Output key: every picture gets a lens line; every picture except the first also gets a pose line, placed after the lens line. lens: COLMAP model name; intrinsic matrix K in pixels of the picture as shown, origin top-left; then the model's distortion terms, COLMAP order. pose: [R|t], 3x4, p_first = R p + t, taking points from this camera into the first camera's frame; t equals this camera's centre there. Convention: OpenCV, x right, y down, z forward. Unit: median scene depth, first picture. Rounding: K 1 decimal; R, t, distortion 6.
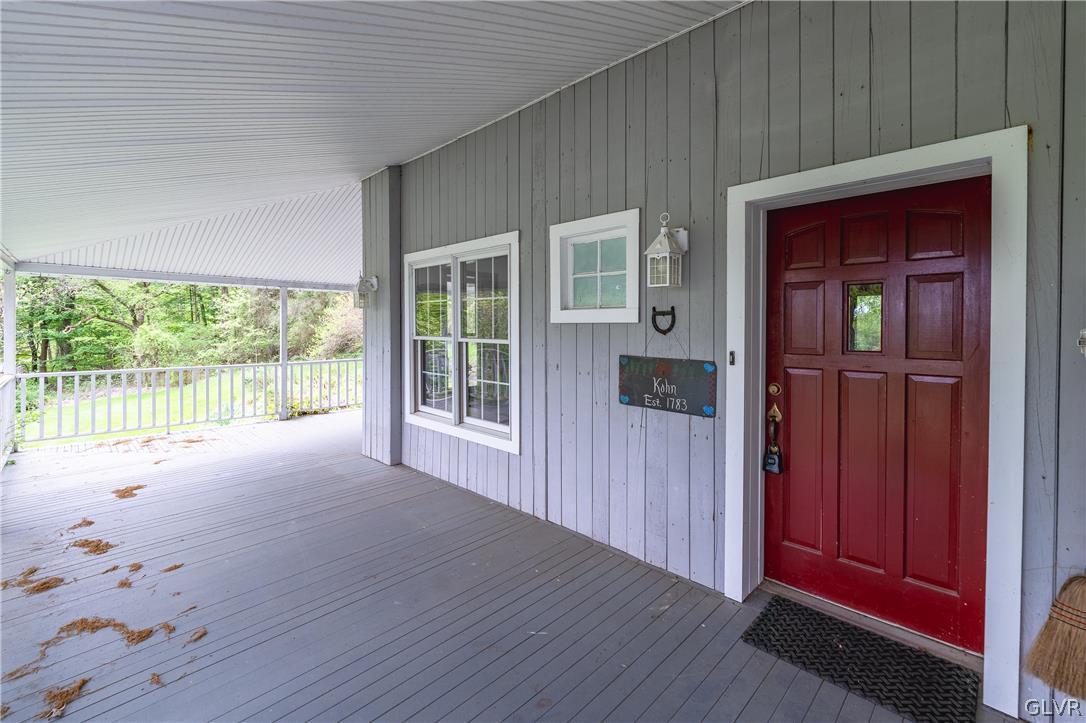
lens RADIAL K [[478.1, 0, 526.4], [0, 478.1, 328.6], [0, 0, 1]] dist [0.000001, -0.000119]
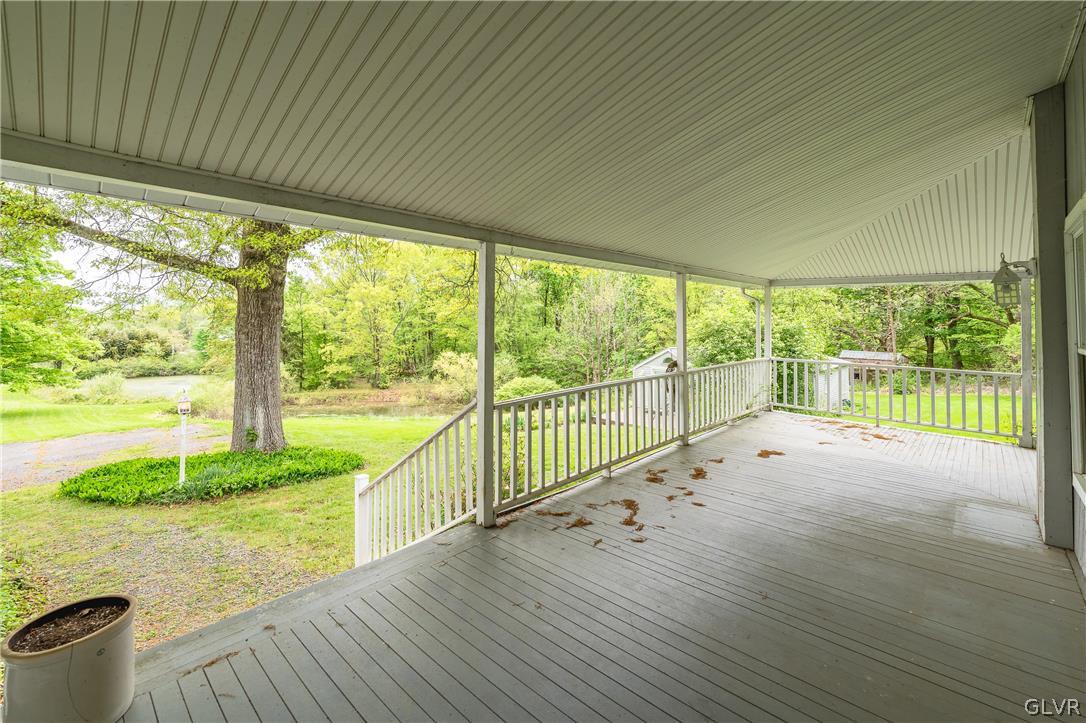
lens RADIAL K [[465.5, 0, 546.8], [0, 465.5, 305.4], [0, 0, 1]] dist [0.001245, -0.000033]
pose [[0.050459, -0.028901, -0.998308, 0.473607], [-0.017137, 0.999409, -0.029799, -0.003248], [0.998579, 0.018611, 0.049934, 0.441946]]
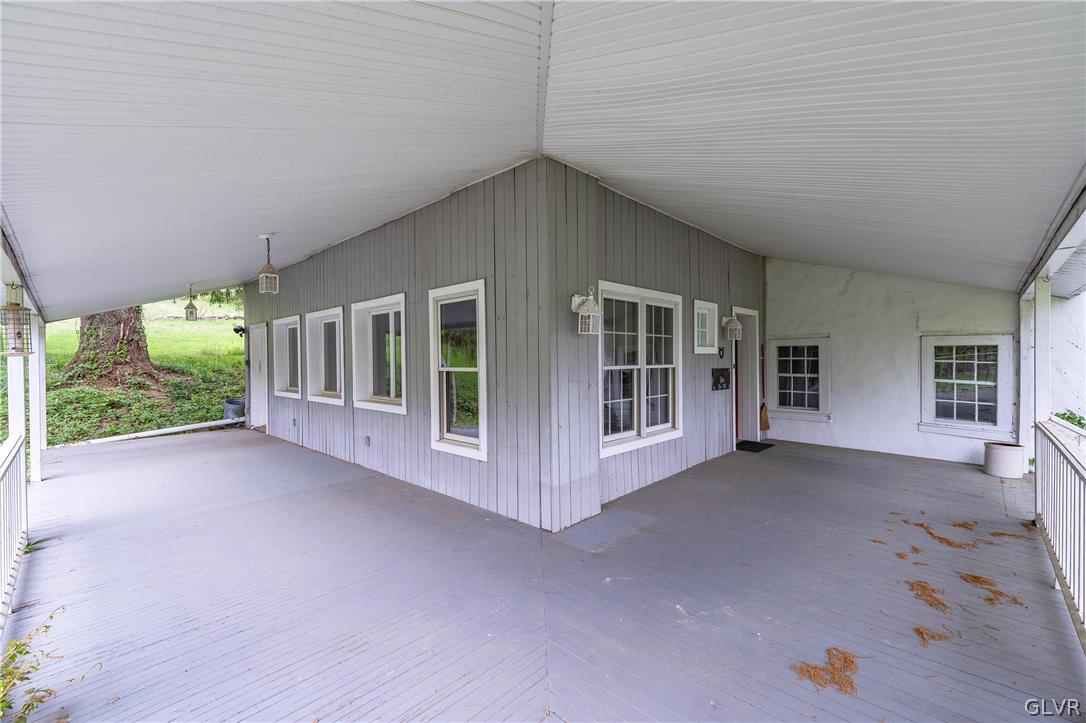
lens RADIAL K [[448.6, 0, 543.0], [0, 448.6, 361.5], [0, 0, 1]] dist [0.002418, 0.000289]
pose [[-0.032355, -0.011004, 0.999416, -1.668357], [0.015245, 0.999818, 0.011502, -0.010306], [-0.999360, 0.015608, -0.032181, 1.684381]]
